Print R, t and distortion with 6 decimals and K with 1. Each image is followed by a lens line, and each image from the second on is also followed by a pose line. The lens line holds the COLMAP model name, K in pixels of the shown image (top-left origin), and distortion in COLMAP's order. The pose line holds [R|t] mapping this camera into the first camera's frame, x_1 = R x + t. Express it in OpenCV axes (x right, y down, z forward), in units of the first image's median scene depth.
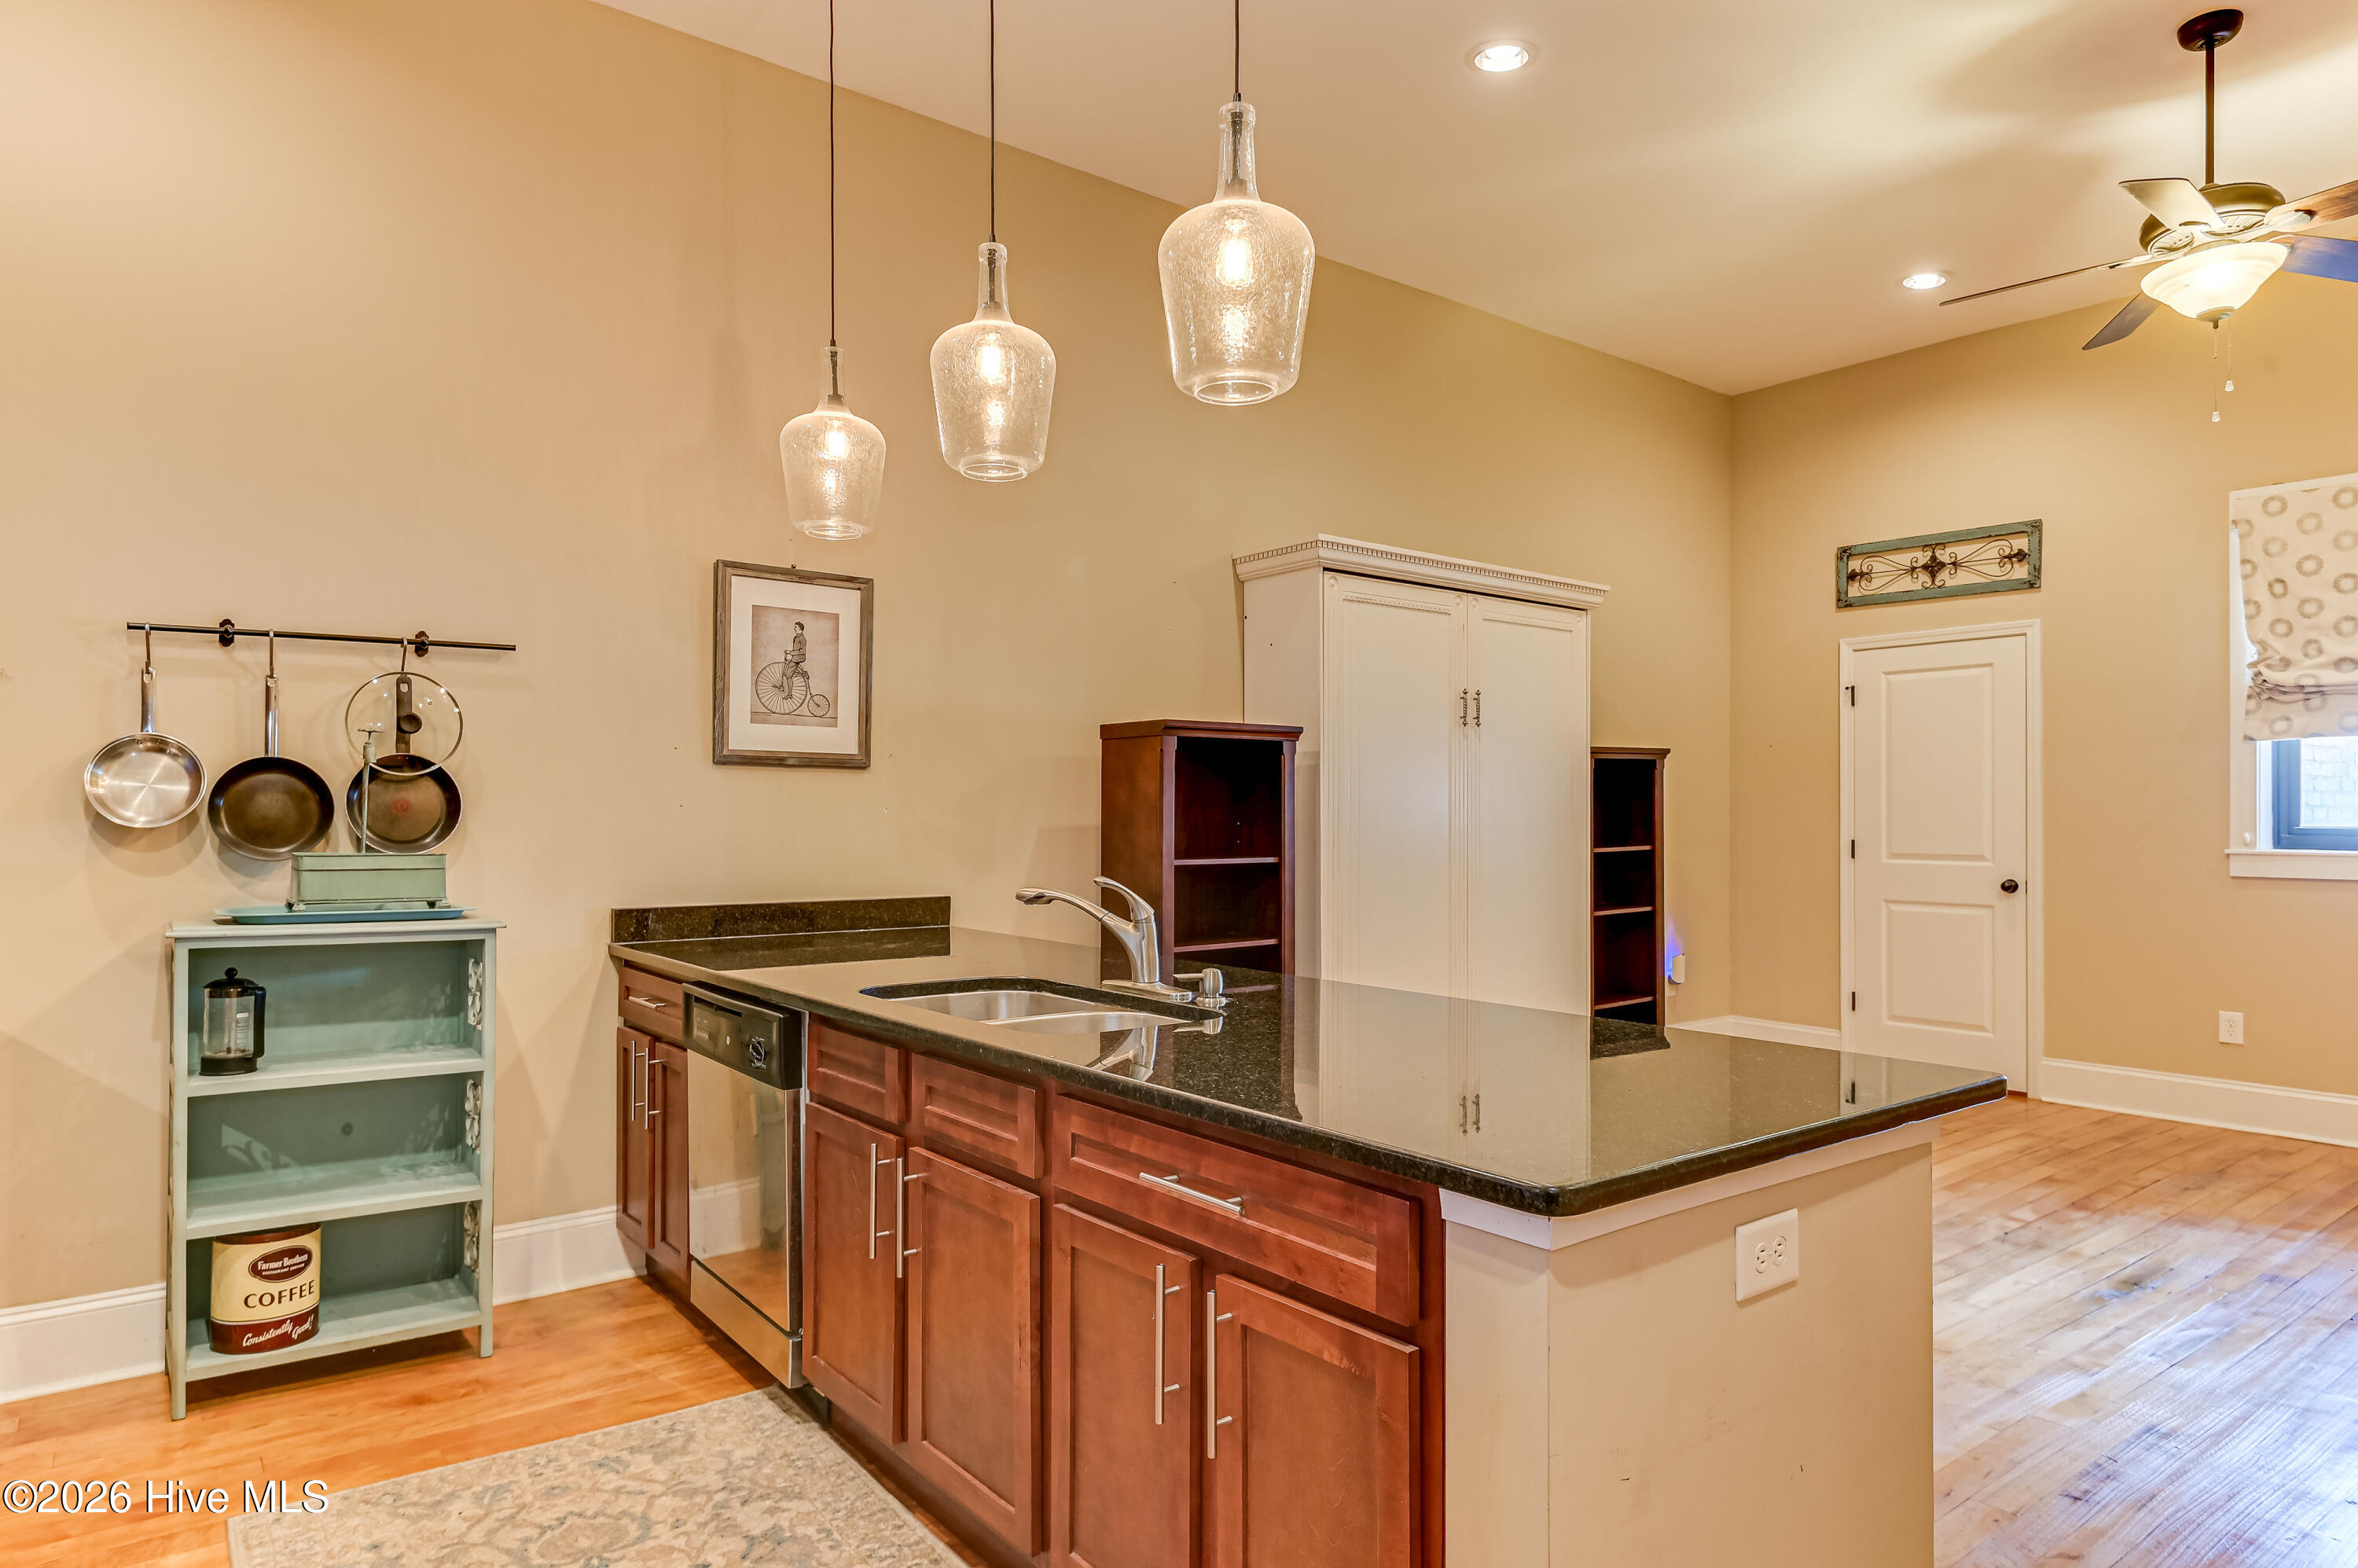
lens RADIAL K [[1385.9, 0, 1173.1], [0, 1385.9, 824.1], [0, 0, 1]] dist [0.045559, -0.044105]
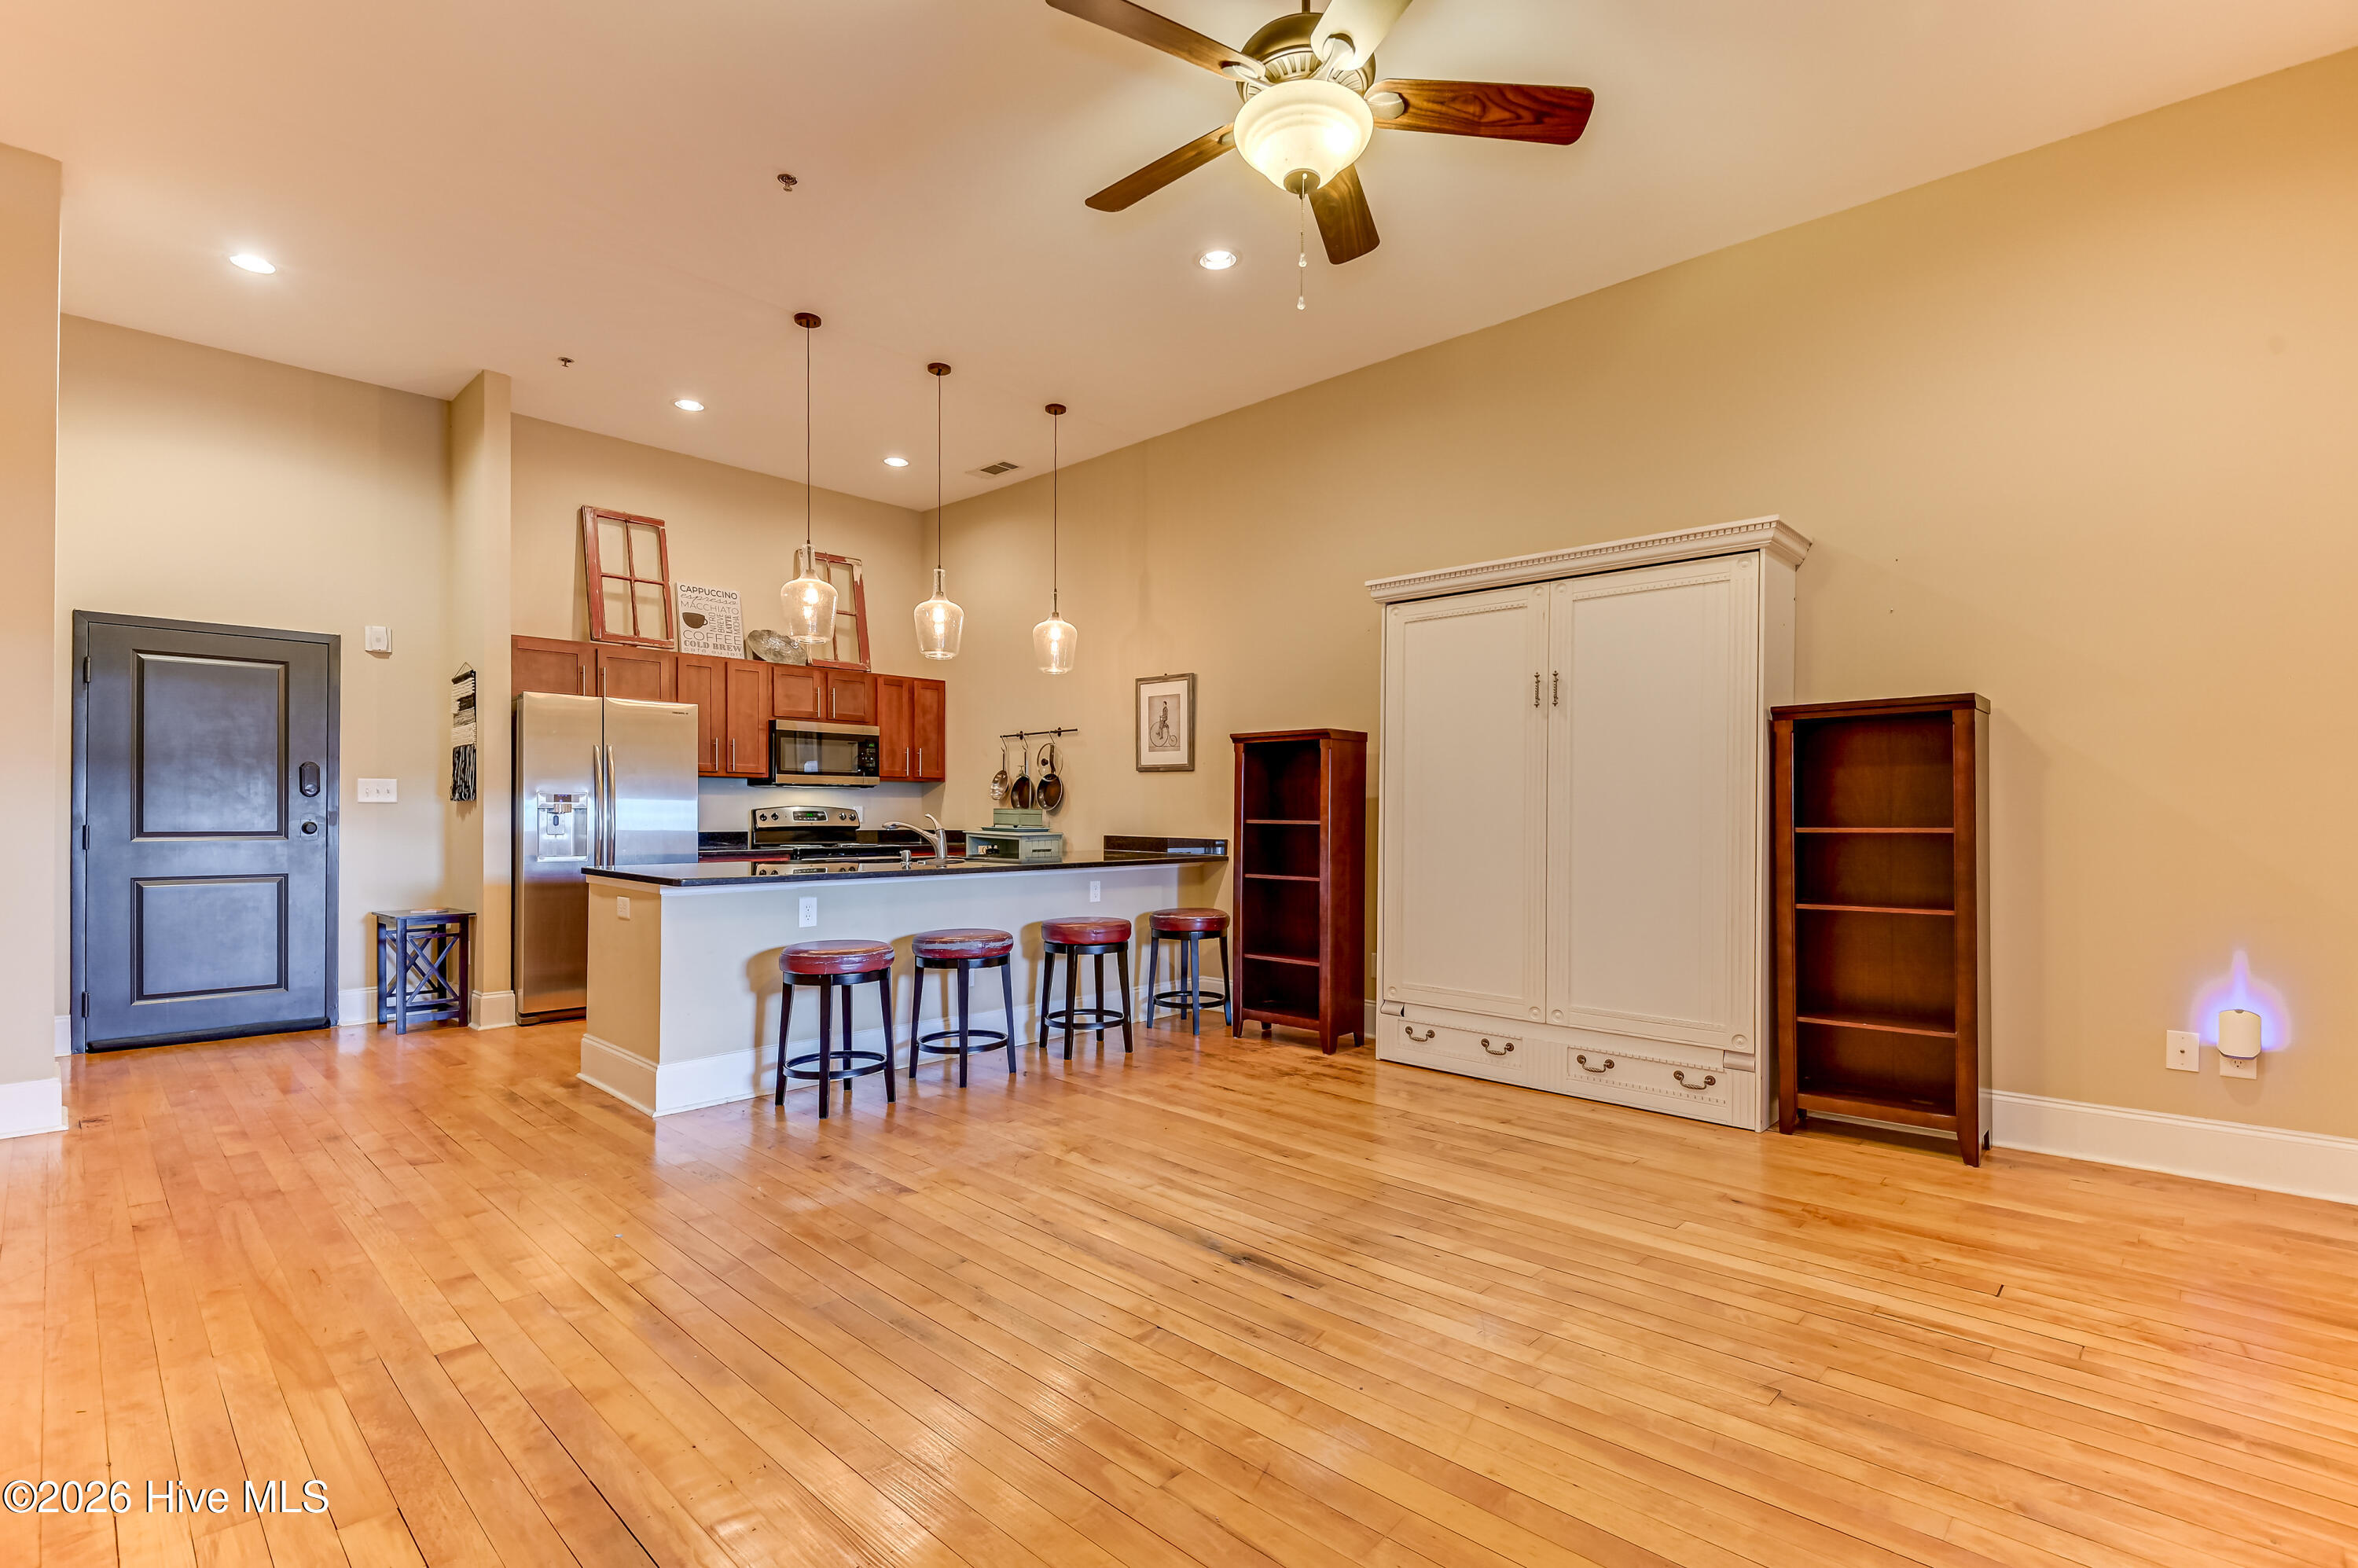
lens RADIAL K [[1078.3, 0, 1191.4], [0, 1078.3, 821.0], [0, 0, 1]] dist [0.002276, -0.000168]
pose [[0.163324, 0.007103, -0.986547, 1.008069], [-0.014920, 0.999878, 0.004729, 0.018151], [0.986460, 0.013947, 0.163410, 0.601127]]
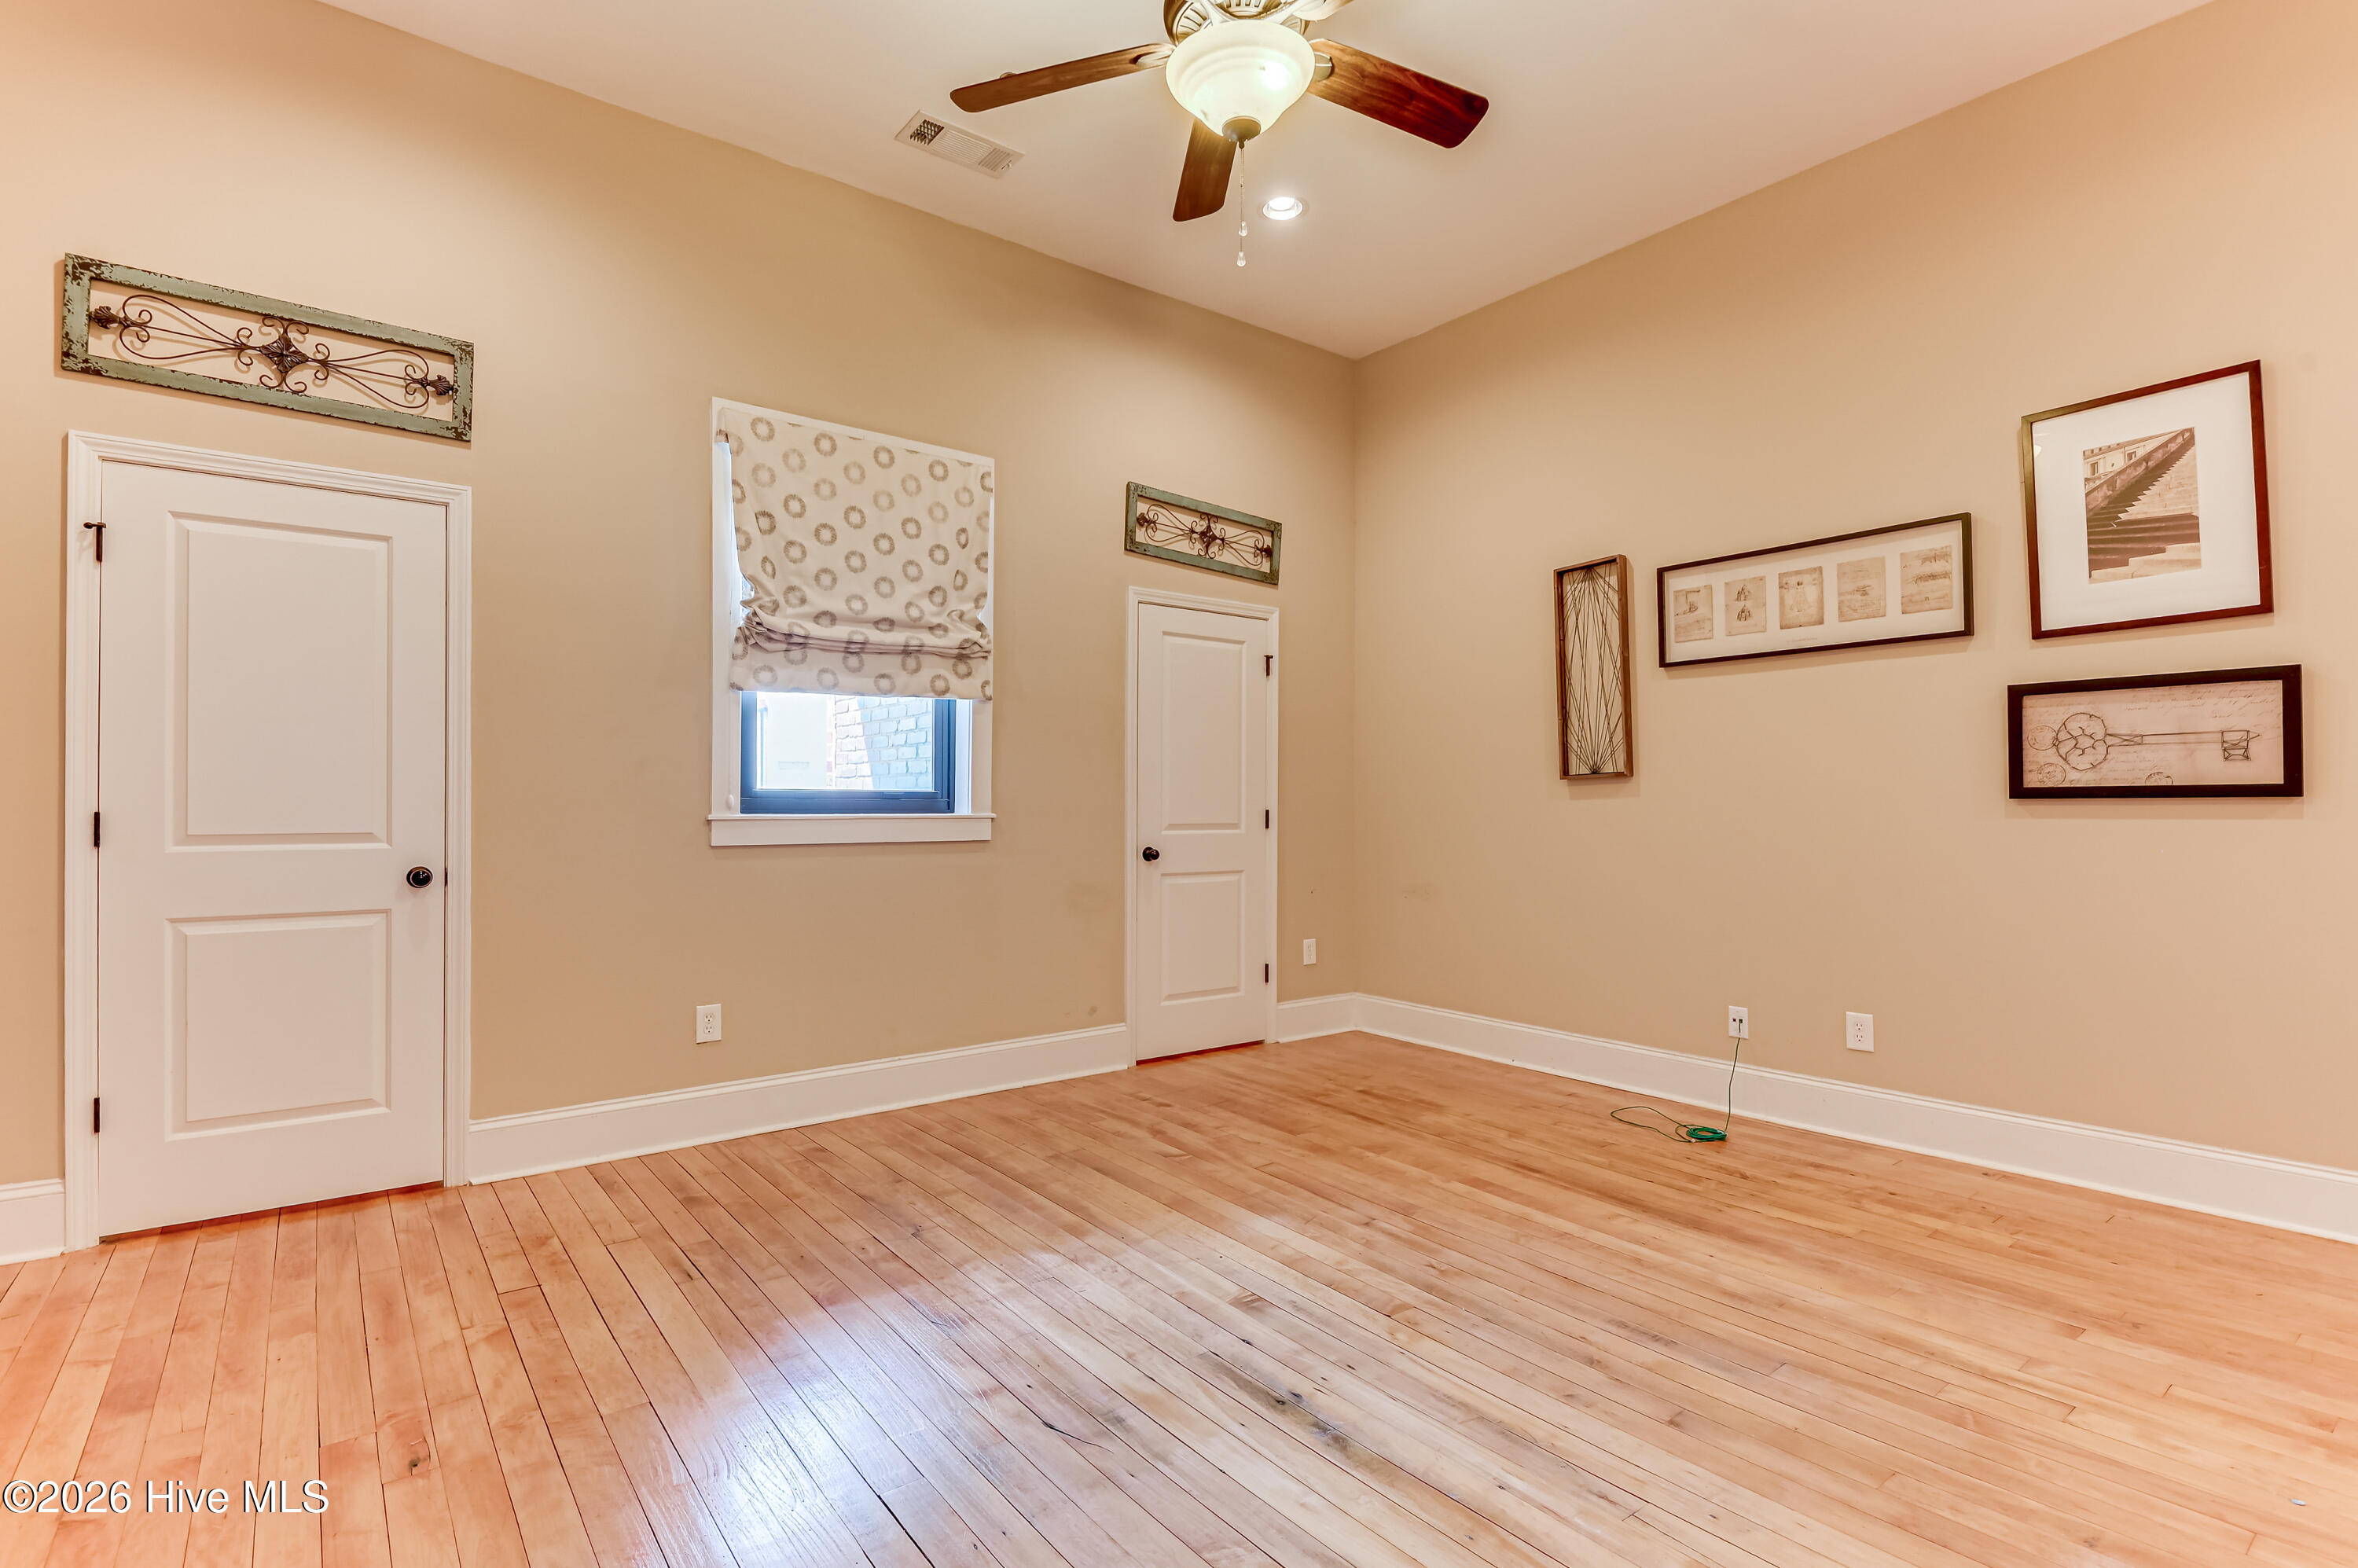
lens RADIAL K [[1113.3, 0, 1168.7], [0, 1113.3, 794.8], [0, 0, 1]] dist [0.035281, -0.023140]
pose [[0.007539, 0.010443, 0.999917, 0.076577], [0.008240, 0.999911, -0.010506, 0.016064], [-0.999938, 0.008318, 0.007452, 0.753079]]
